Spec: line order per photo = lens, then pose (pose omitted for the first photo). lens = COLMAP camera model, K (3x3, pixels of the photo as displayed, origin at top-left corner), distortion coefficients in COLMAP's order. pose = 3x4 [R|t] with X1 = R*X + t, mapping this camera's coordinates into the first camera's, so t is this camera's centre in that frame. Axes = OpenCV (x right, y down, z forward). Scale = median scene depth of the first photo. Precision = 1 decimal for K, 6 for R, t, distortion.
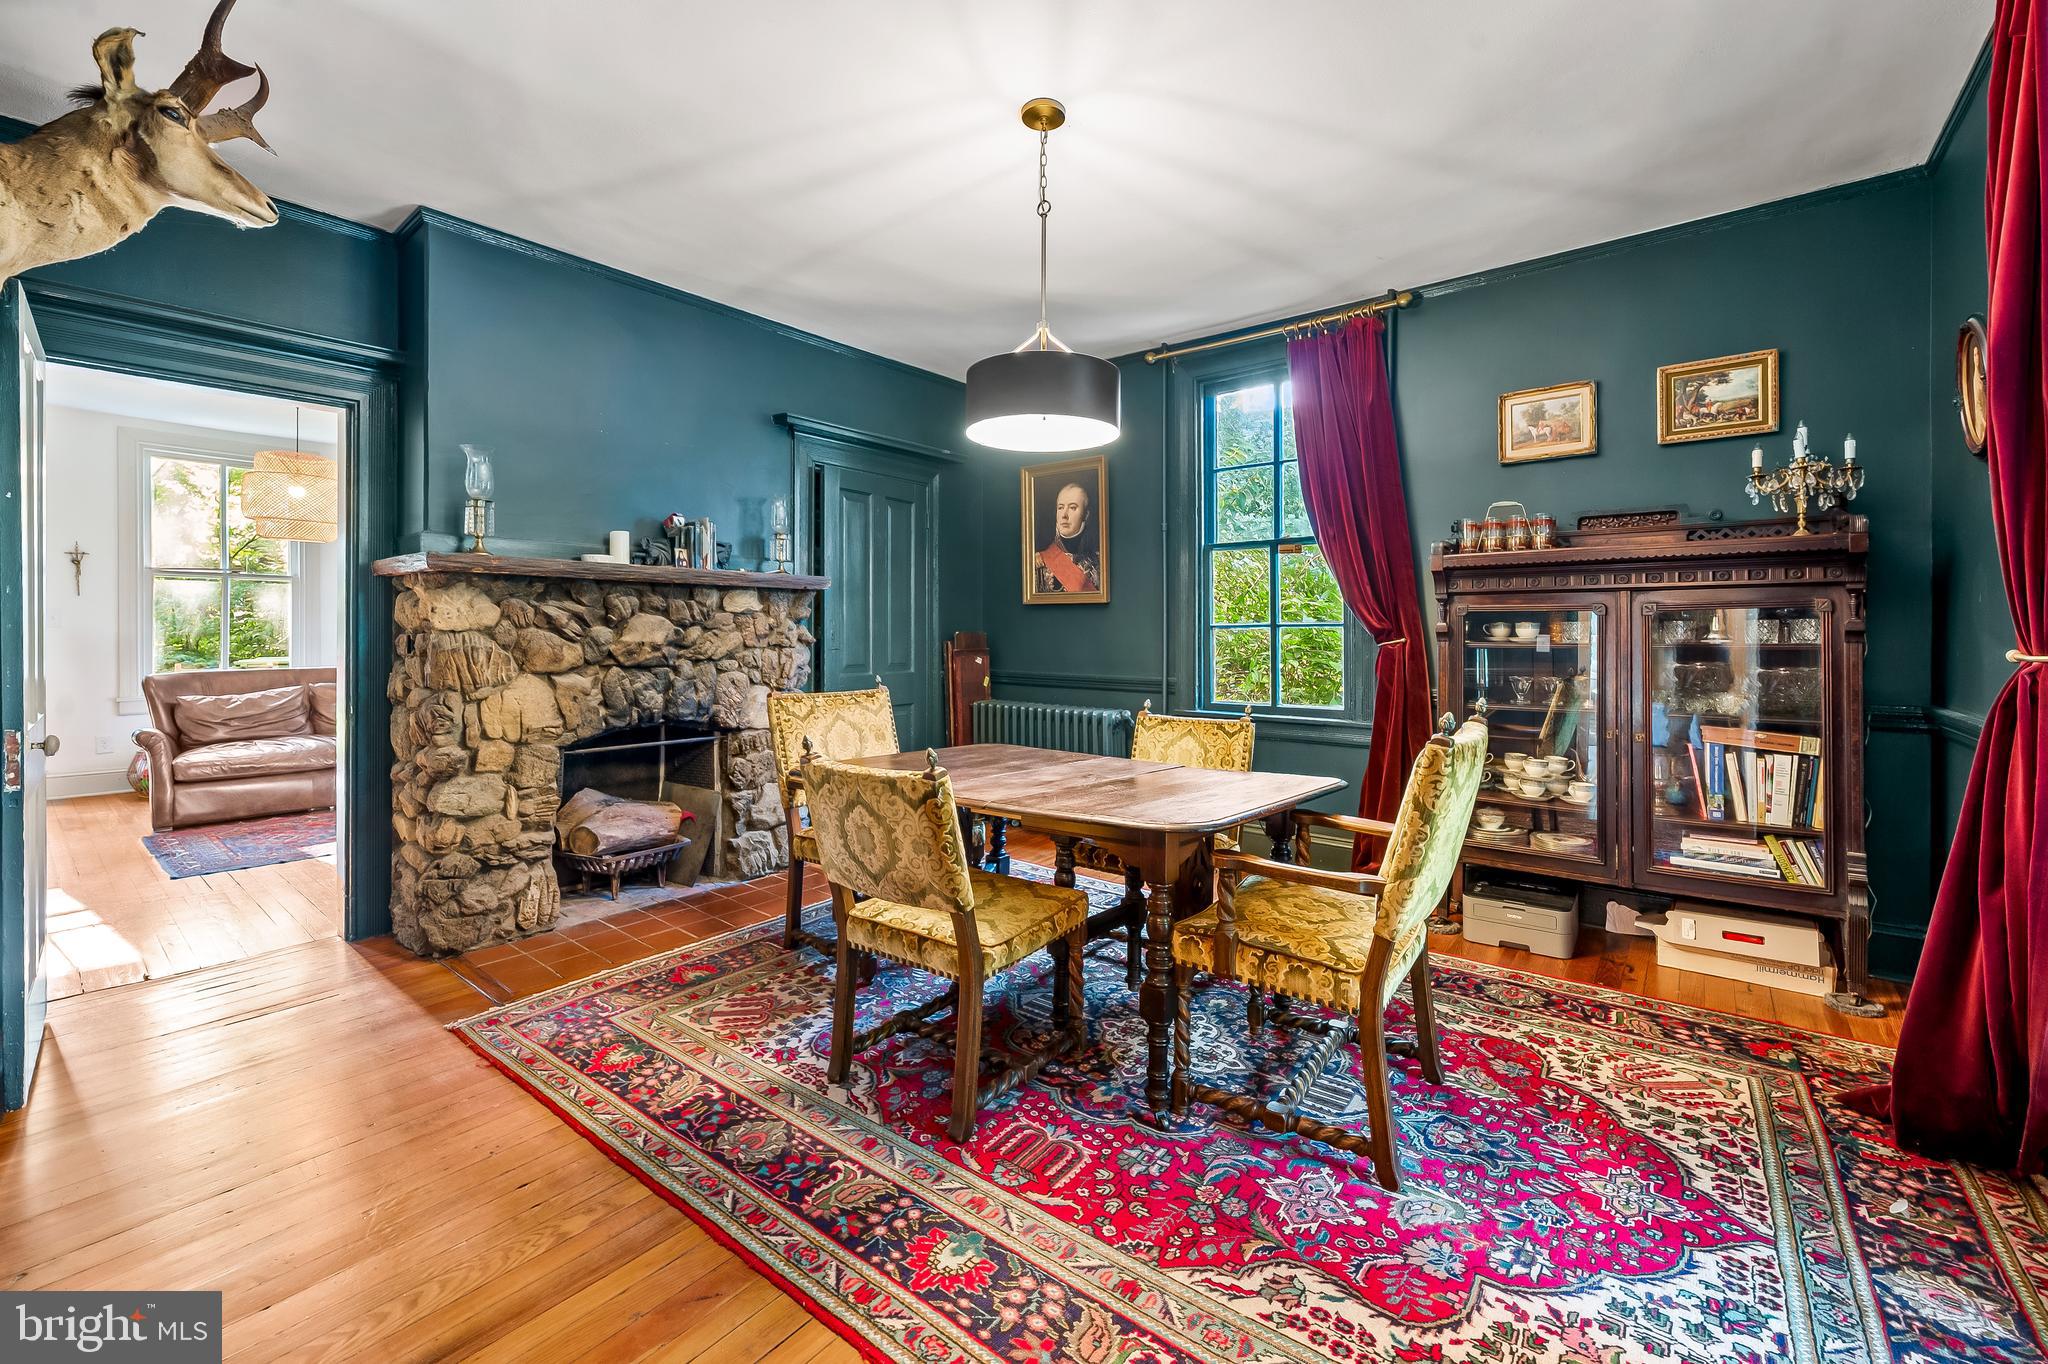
lens RADIAL K [[845.8, 0, 1038.5], [0, 845.8, 632.5], [0, 0, 1]] dist [-0.000112, -0.000449]
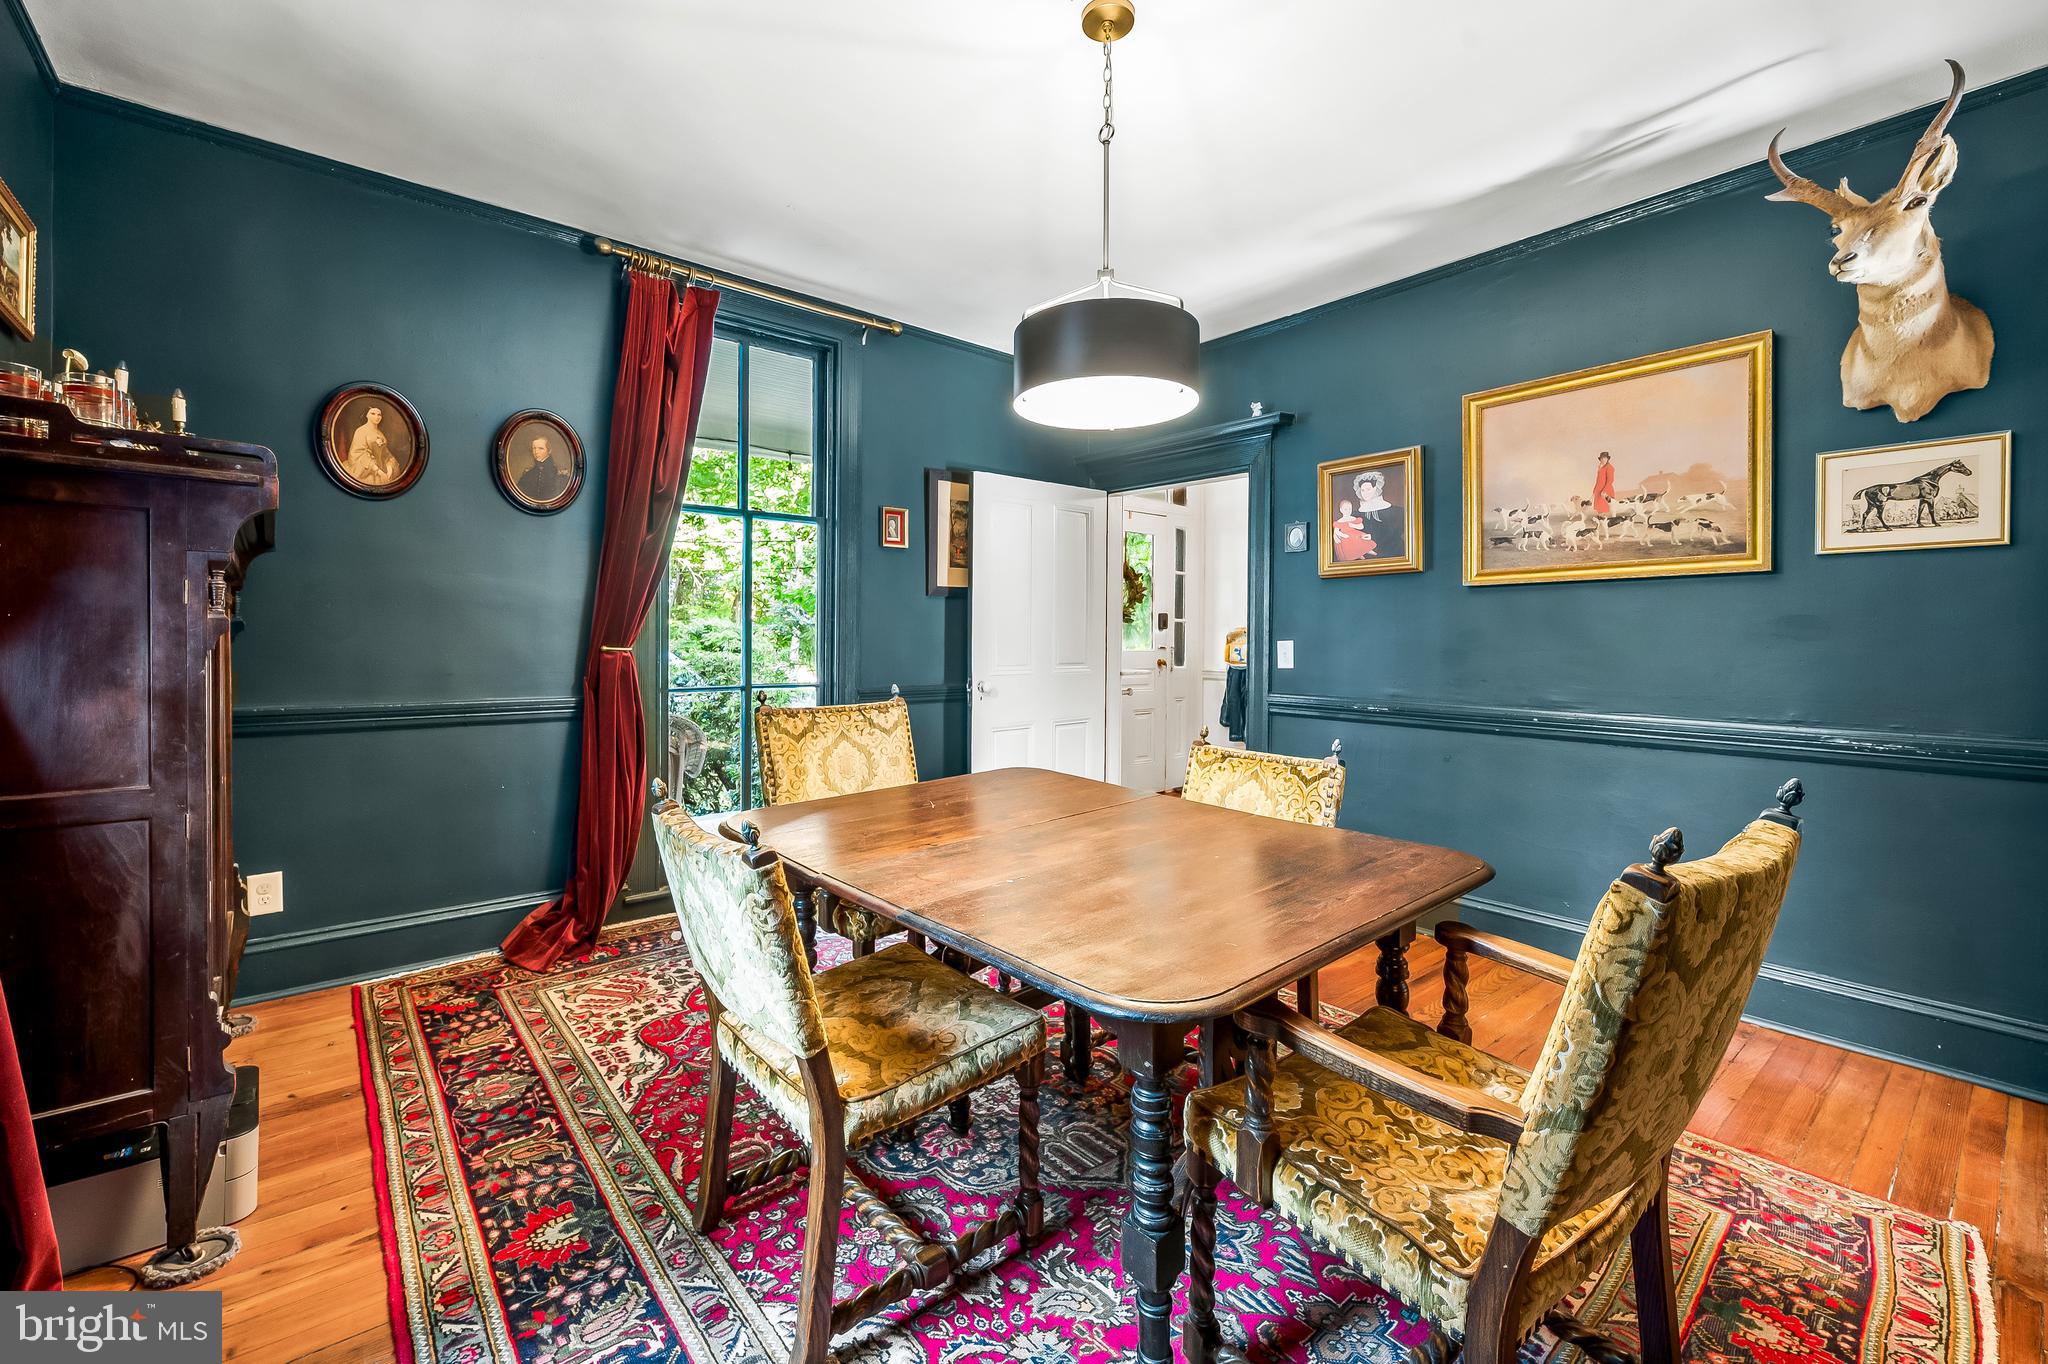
lens RADIAL K [[845.8, 0, 1016.0], [0, 845.8, 638.3], [0, 0, 1]] dist [-0.000112, -0.000449]
pose [[-0.977271, -0.009273, 0.211791, -0.089924], [-0.009279, 0.999956, 0.000963, -0.000701], [-0.211791, -0.001024, -0.977314, 1.854988]]
